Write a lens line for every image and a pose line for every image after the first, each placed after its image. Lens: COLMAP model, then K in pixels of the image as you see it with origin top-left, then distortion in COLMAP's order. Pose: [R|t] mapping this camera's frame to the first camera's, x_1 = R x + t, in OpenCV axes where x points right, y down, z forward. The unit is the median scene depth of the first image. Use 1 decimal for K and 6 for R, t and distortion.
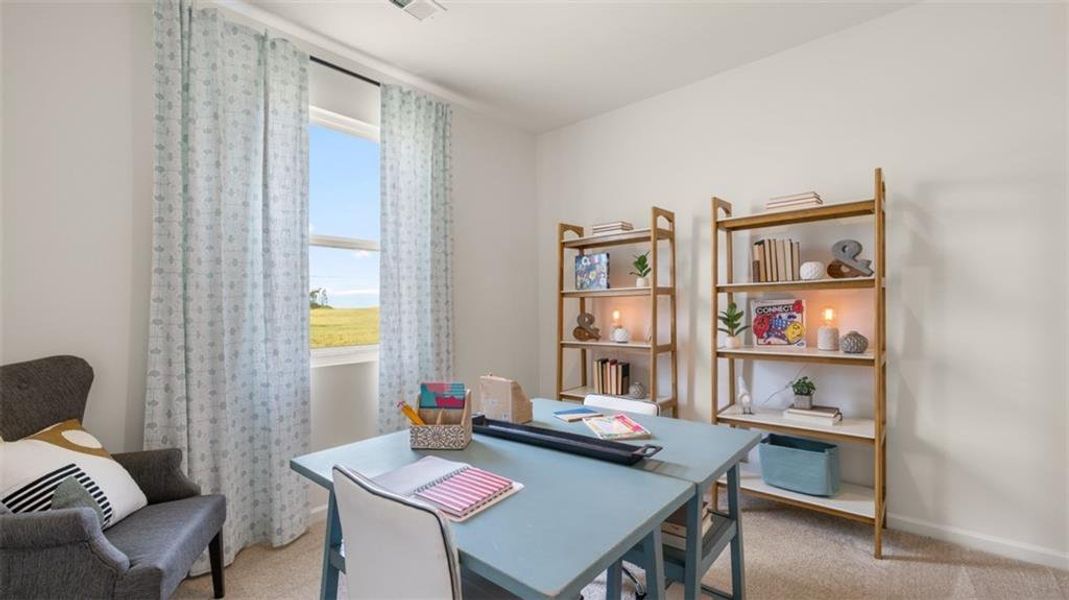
lens RADIAL K [[444.4, 0, 524.8], [0, 444.4, 314.8], [0, 0, 1]] dist [-0.003180, 0.000344]
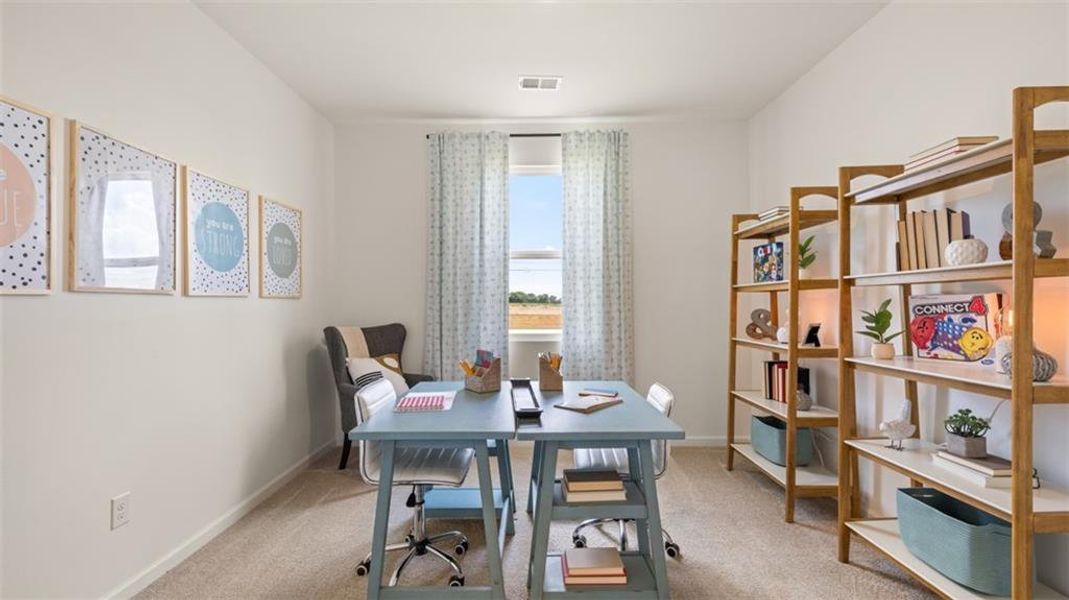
lens RADIAL K [[444.4, 0, 537.1], [0, 444.4, 306.7], [0, 0, 1]] dist [-0.003180, 0.000344]
pose [[0.666631, 0.017482, -0.745183, 0.660021], [-0.016529, 0.999826, 0.008668, -0.010828], [0.745204, 0.006539, 0.666804, 0.058847]]
